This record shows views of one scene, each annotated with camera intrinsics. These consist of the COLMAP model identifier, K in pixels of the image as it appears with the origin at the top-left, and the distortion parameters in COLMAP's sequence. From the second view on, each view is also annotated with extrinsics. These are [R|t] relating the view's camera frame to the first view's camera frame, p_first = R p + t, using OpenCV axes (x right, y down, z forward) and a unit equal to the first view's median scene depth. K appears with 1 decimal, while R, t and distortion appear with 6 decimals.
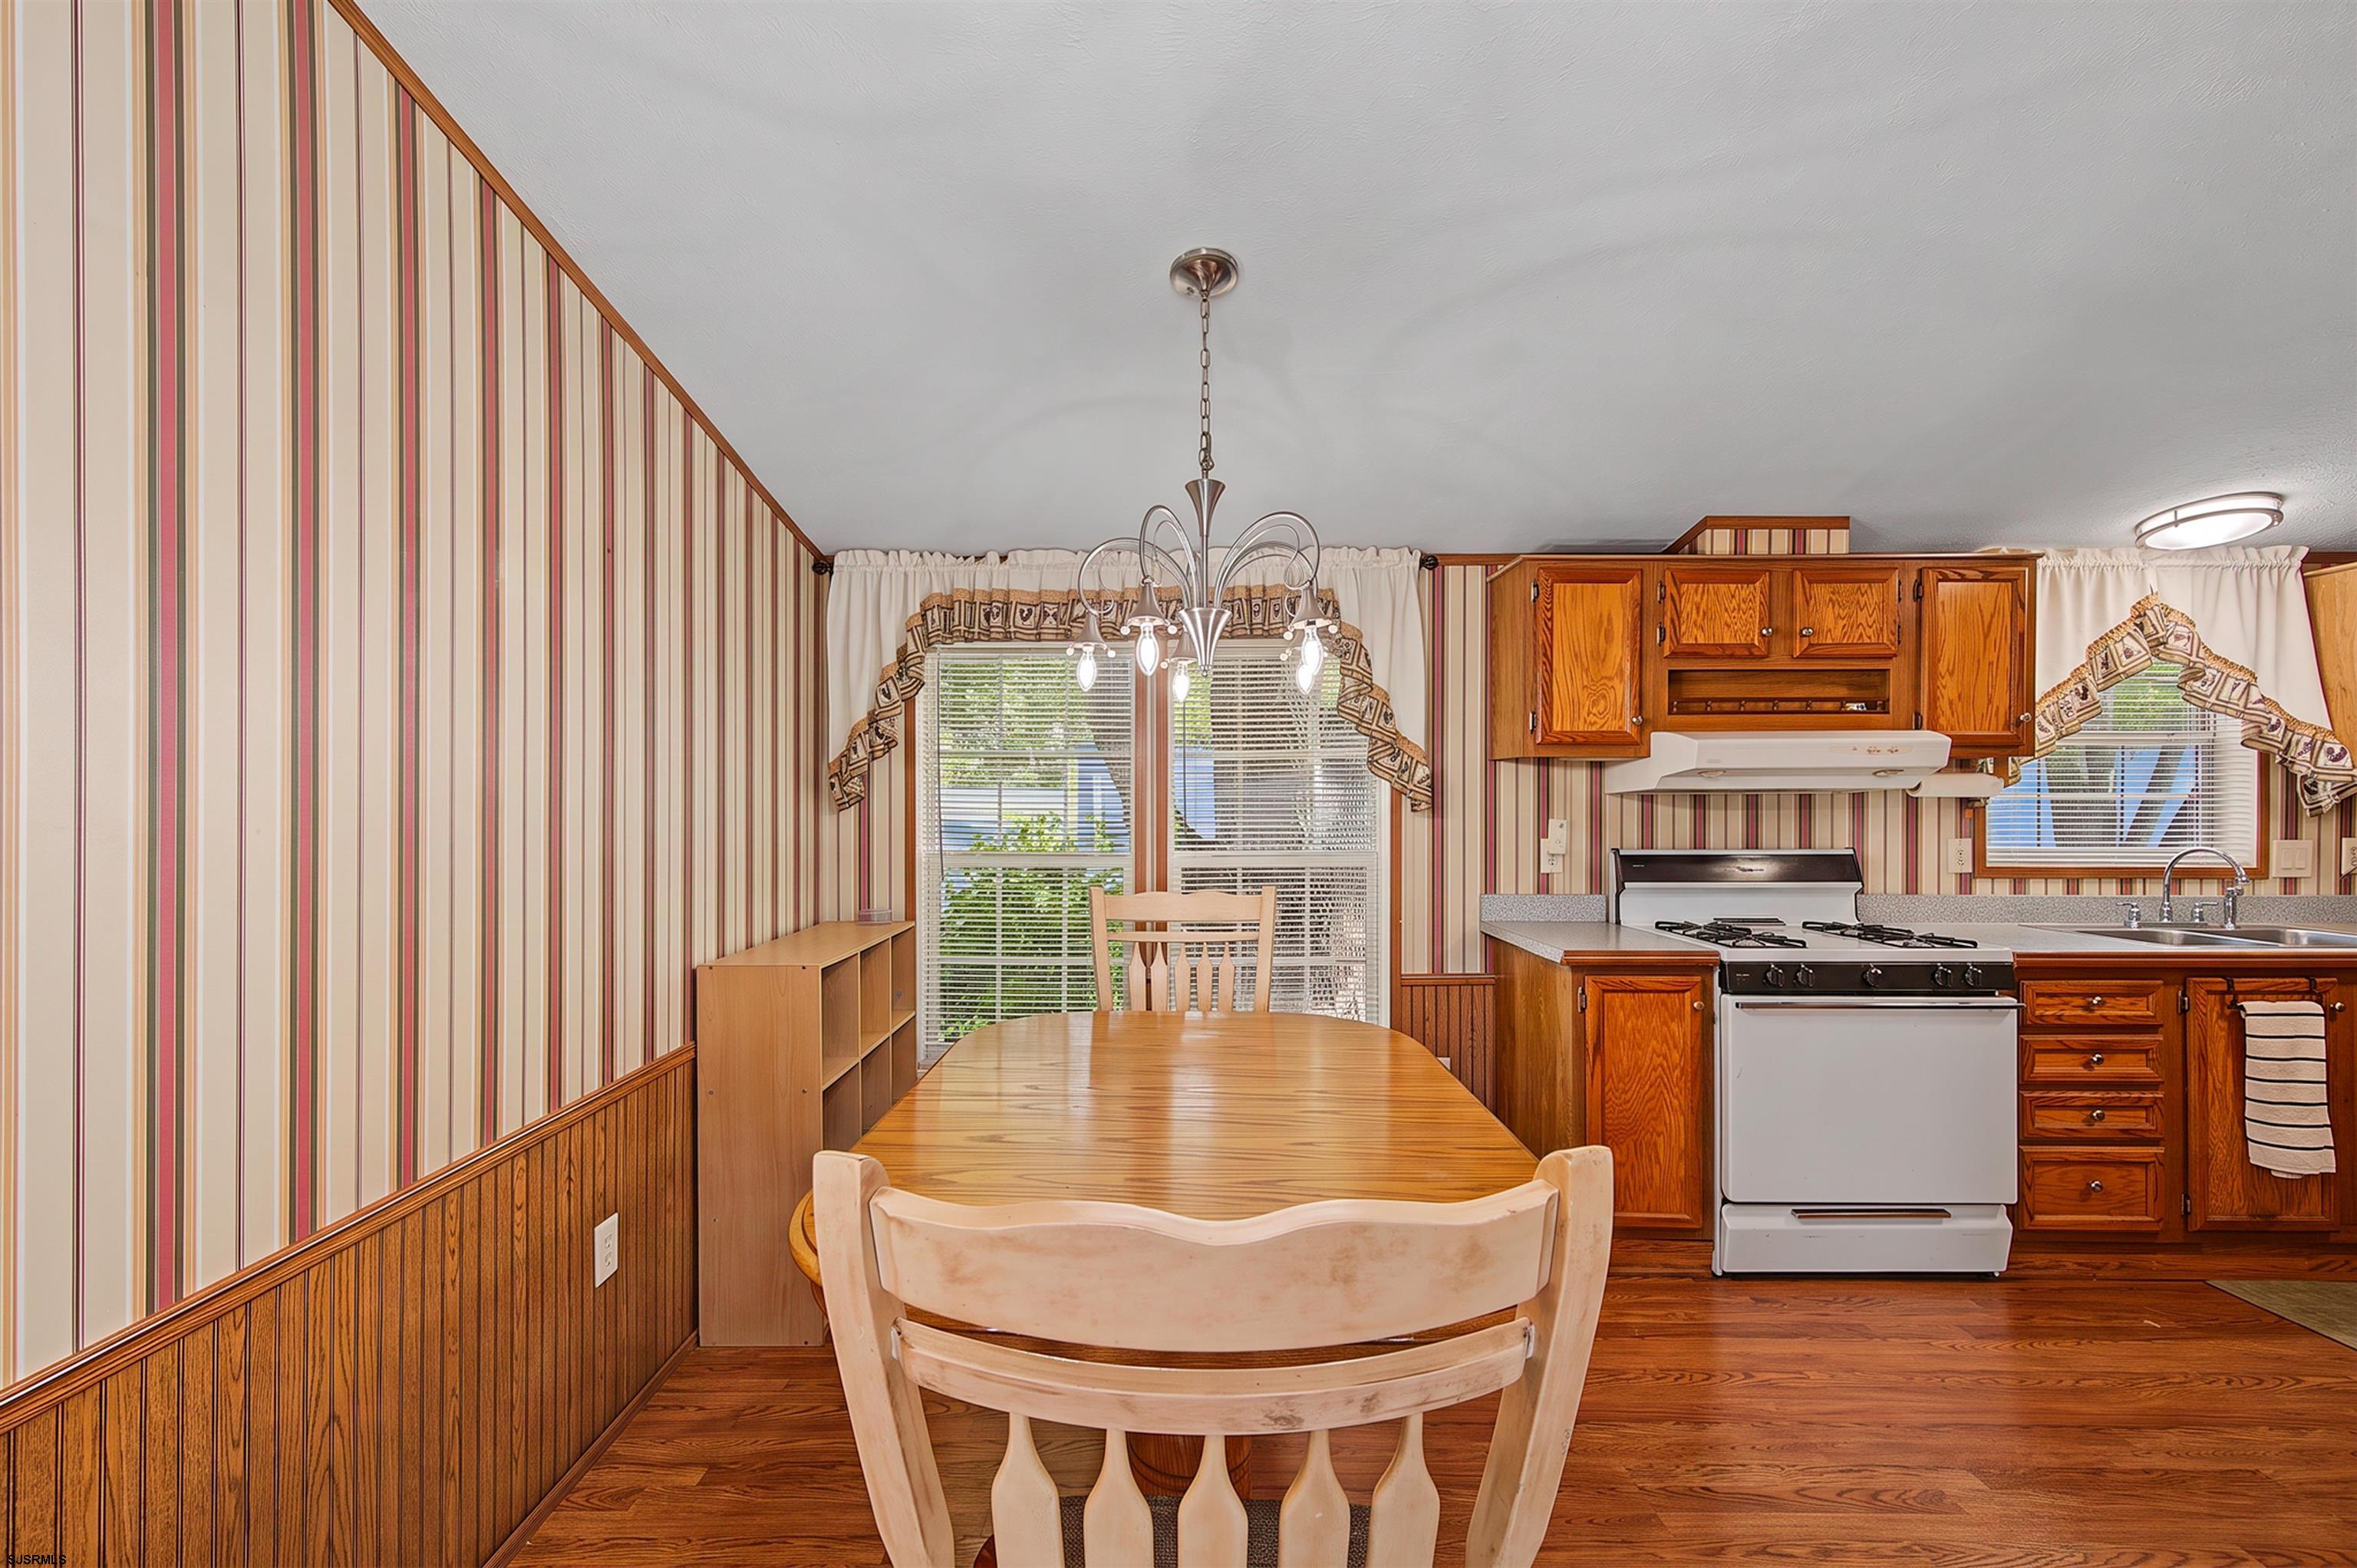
lens RADIAL K [[959.8, 0, 1139.2], [0, 959.8, 808.5], [0, 0, 1]] dist [0.000747, -0.000328]
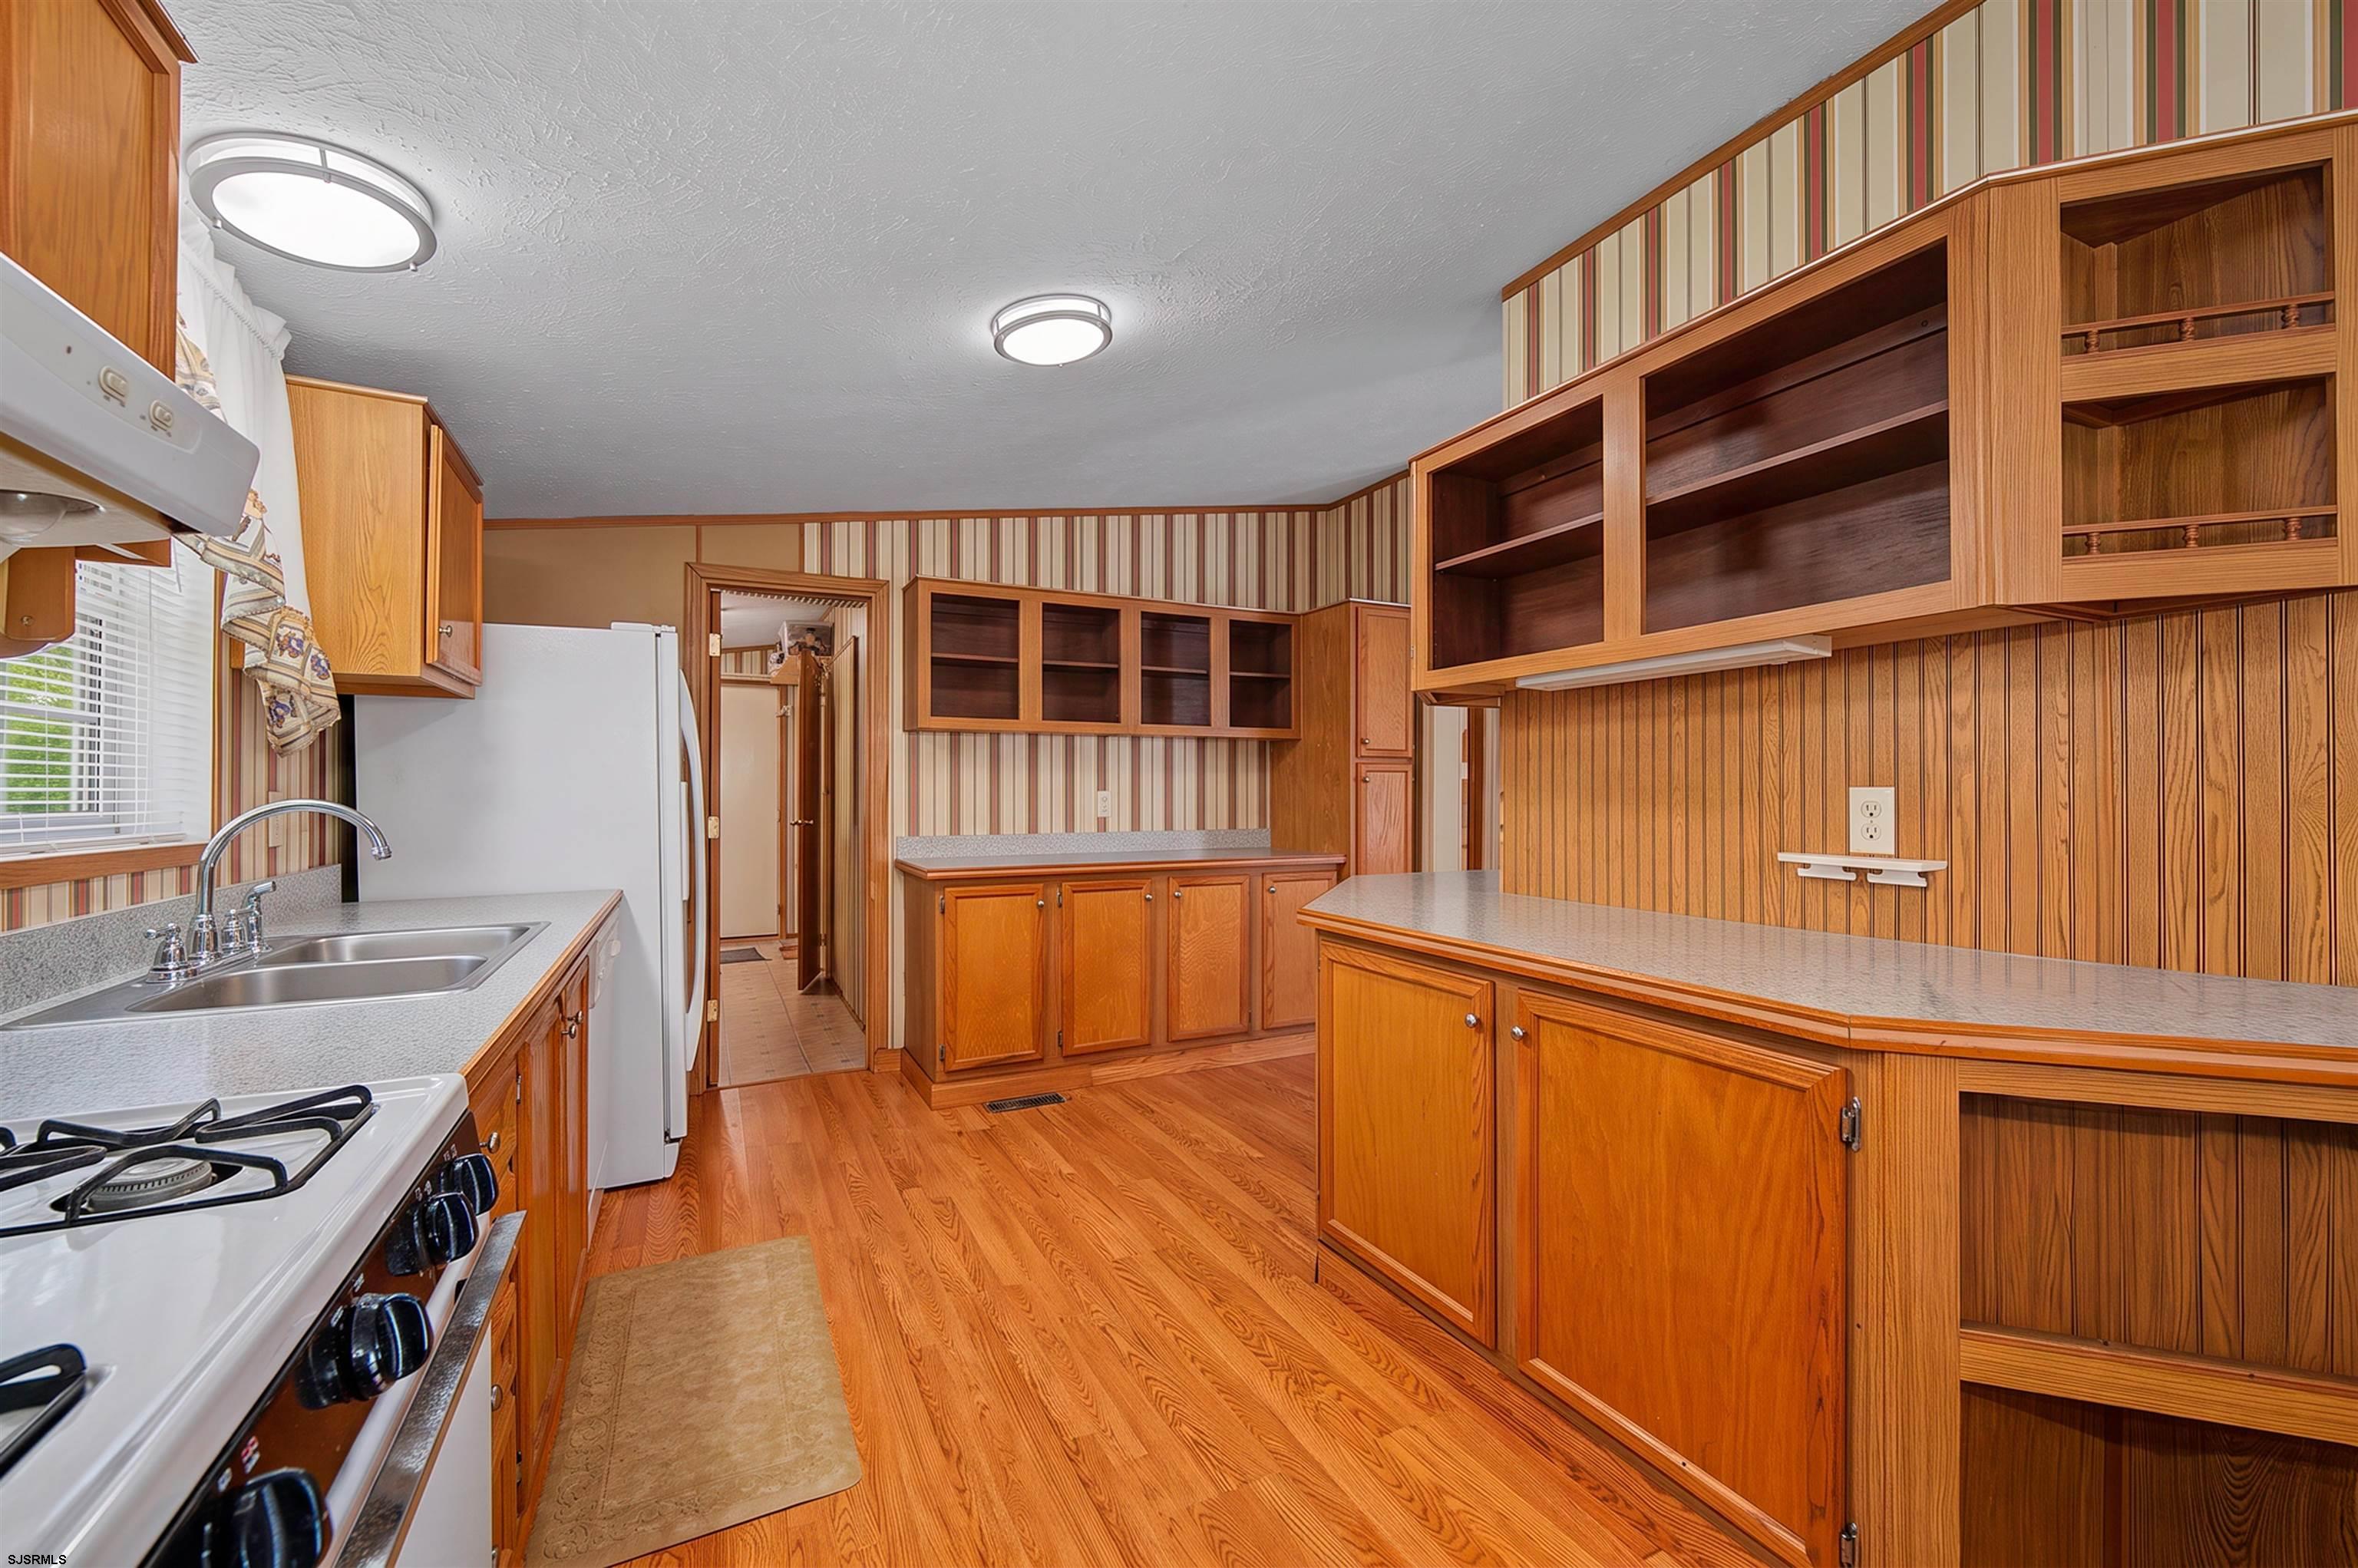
lens RADIAL K [[948.4, 0, 1181.1], [0, 948.4, 788.7], [0, 0, 1]] dist [0.012439, -0.000229]
pose [[-0.471910, 0.005304, 0.881631, 0.403770], [0.002708, 0.999986, -0.004566, 0.036574], [-0.881643, 0.000233, -0.471918, 0.830805]]
